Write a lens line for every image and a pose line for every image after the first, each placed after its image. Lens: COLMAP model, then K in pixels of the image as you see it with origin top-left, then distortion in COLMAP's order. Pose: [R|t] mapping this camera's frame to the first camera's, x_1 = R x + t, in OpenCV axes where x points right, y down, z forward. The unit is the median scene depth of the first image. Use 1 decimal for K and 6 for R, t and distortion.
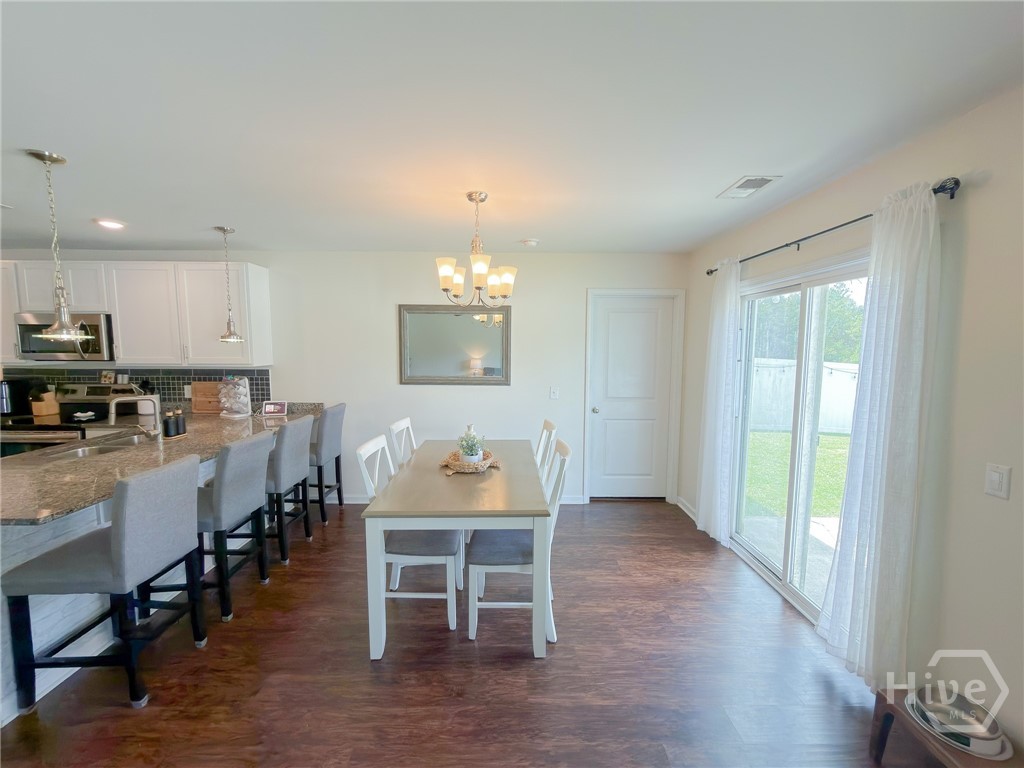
lens RADIAL K [[409.4, 0, 514.4], [0, 409.4, 380.2], [0, 0, 1]] dist [-0.001354, -0.000178]
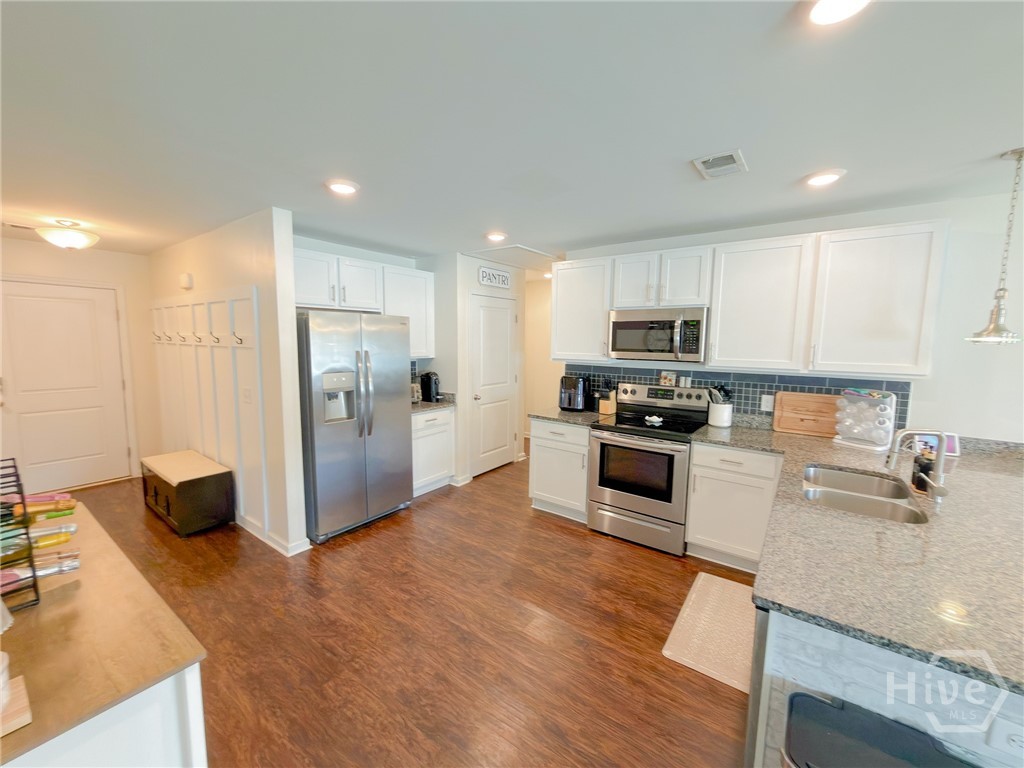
lens RADIAL K [[409.4, 0, 507.9], [0, 409.4, 383.9], [0, 0, 1]] dist [-0.001354, -0.000178]
pose [[0.797827, 0.069517, -0.598865, -0.744143], [-0.055759, 0.997581, 0.041516, -0.014294], [0.600303, 0.000270, 0.799773, 0.065459]]
